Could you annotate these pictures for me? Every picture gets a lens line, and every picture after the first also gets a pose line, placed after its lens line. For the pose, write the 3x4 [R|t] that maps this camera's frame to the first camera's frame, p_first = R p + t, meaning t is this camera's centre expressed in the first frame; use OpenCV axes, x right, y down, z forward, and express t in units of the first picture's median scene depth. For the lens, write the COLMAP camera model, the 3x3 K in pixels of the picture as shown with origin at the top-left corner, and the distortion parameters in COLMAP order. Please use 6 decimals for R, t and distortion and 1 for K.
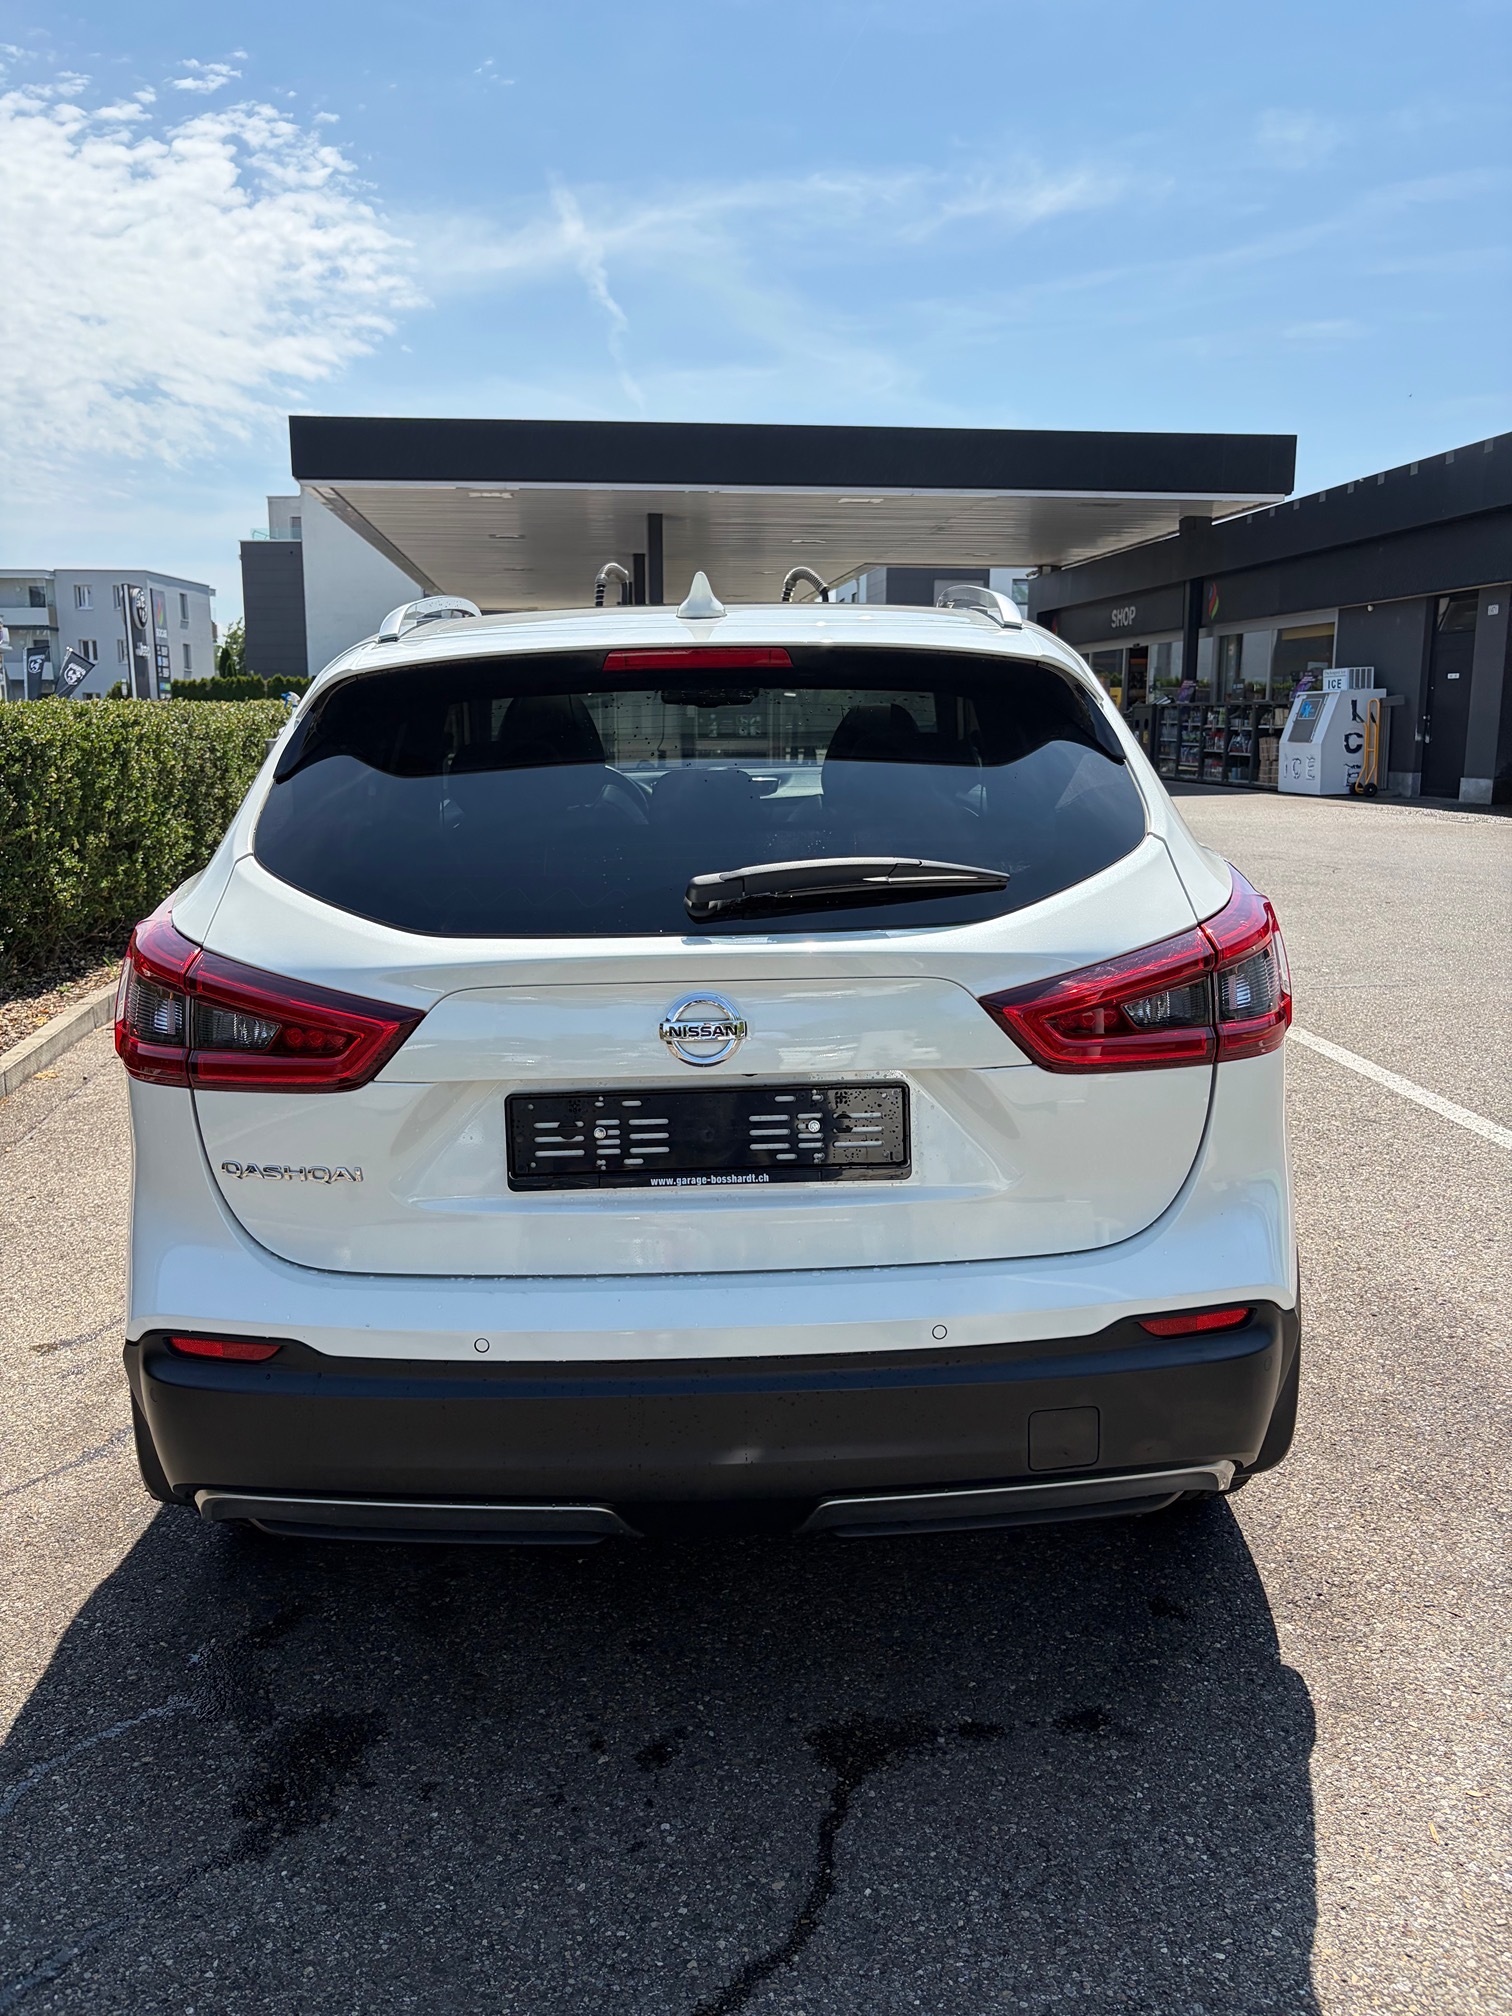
lens RADIAL K [[1542.0, 0, 756.0], [0, 1542.0, 1008.0], [0, 0, 1]] dist [0.060219, -0.066862]
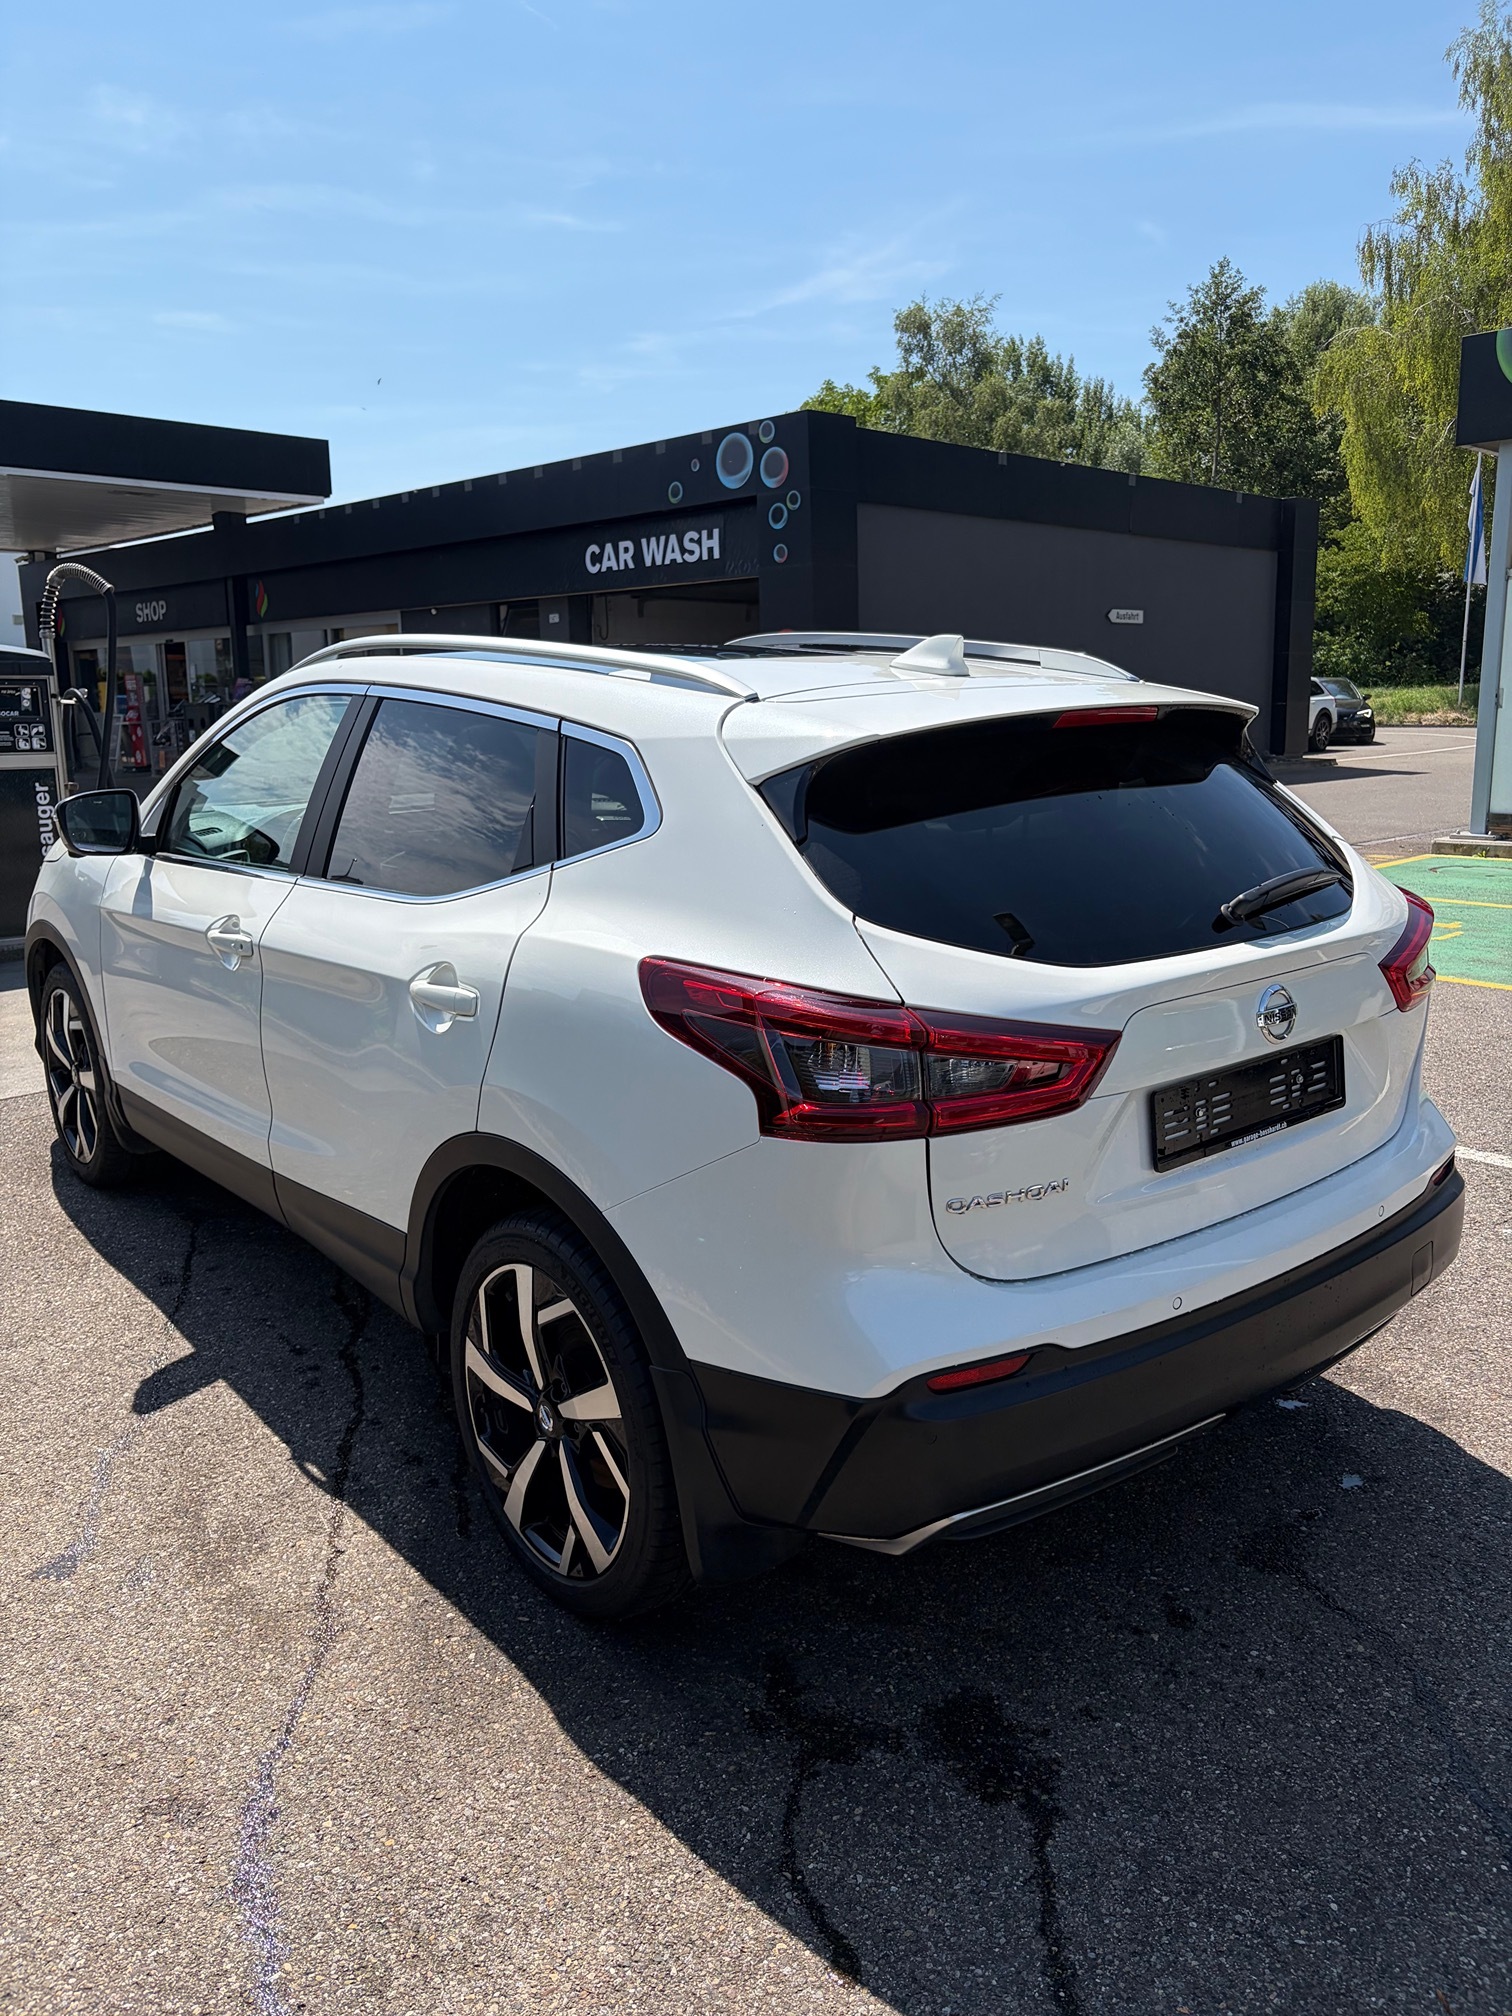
lens RADIAL K [[1542.0, 0, 756.0], [0, 1542.0, 1008.0], [0, 0, 1]] dist [0.060219, -0.066862]
pose [[0.785124, -0.136965, 0.604003, -1.018762], [0.133209, 0.989760, 0.051286, -0.100889], [-0.604843, 0.040193, 0.795330, 0.218466]]
